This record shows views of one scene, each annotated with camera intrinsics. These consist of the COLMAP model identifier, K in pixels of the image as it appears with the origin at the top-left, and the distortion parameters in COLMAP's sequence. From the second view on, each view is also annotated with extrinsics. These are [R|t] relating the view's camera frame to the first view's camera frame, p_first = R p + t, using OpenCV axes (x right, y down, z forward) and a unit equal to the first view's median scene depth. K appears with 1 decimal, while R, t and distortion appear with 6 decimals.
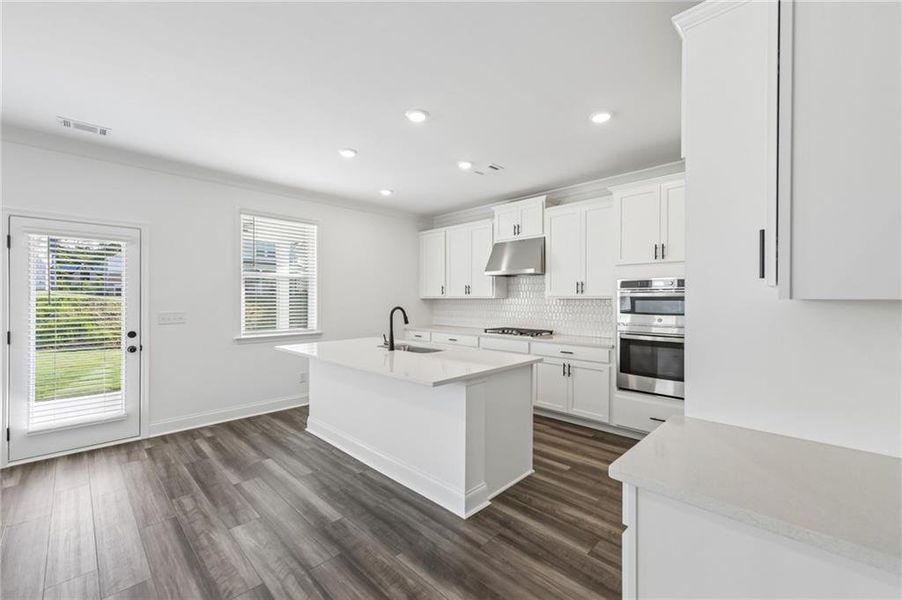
lens RADIAL K [[369.5, 0, 444.3], [0, 369.5, 299.1], [0, 0, 1]] dist [0.008583, -0.000656]
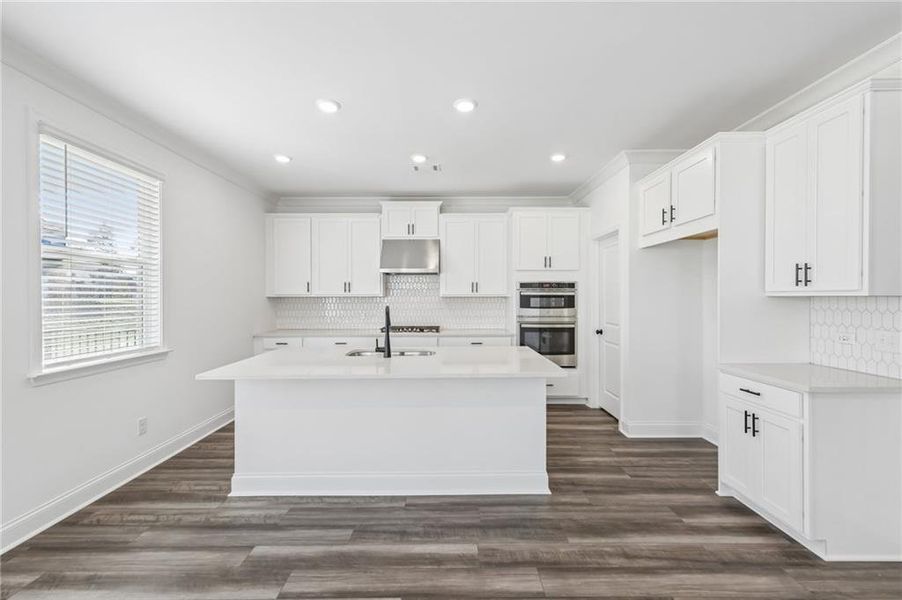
lens RADIAL K [[369.5, 0, 457.0], [0, 369.5, 299.1], [0, 0, 1]] dist [0.008583, -0.000656]
pose [[0.705225, -0.004912, 0.708966, -0.568324], [0.002212, 0.999986, 0.004728, 0.000460], [-0.708980, -0.001766, 0.705227, 0.252286]]
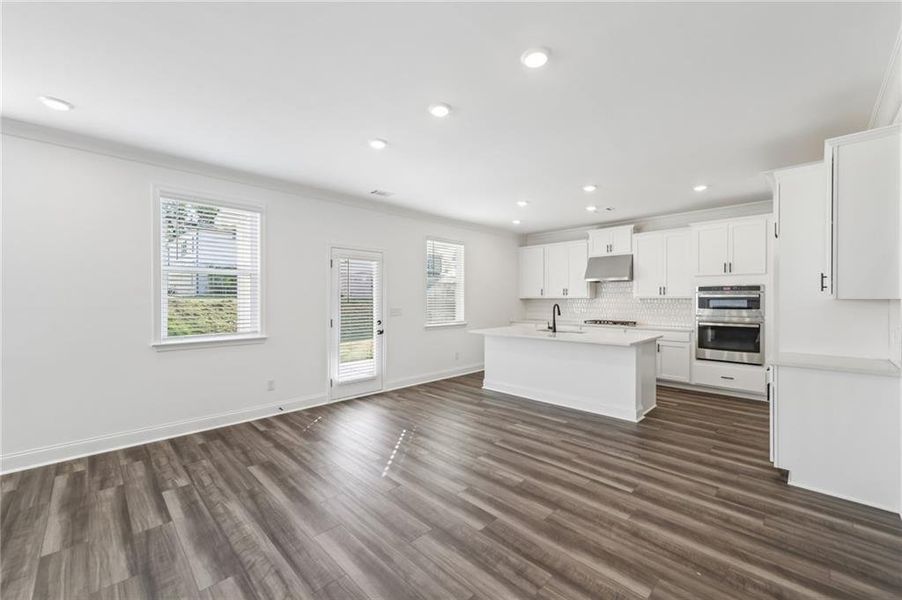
lens RADIAL K [[369.5, 0, 451.0], [0, 369.5, 297.9], [0, 0, 1]] dist [0.008583, -0.000656]
pose [[0.999985, -0.000448, 0.005380, -0.518363], [0.000457, 0.999998, -0.001738, -0.002015], [-0.005379, 0.001741, 0.999984, -0.477470]]
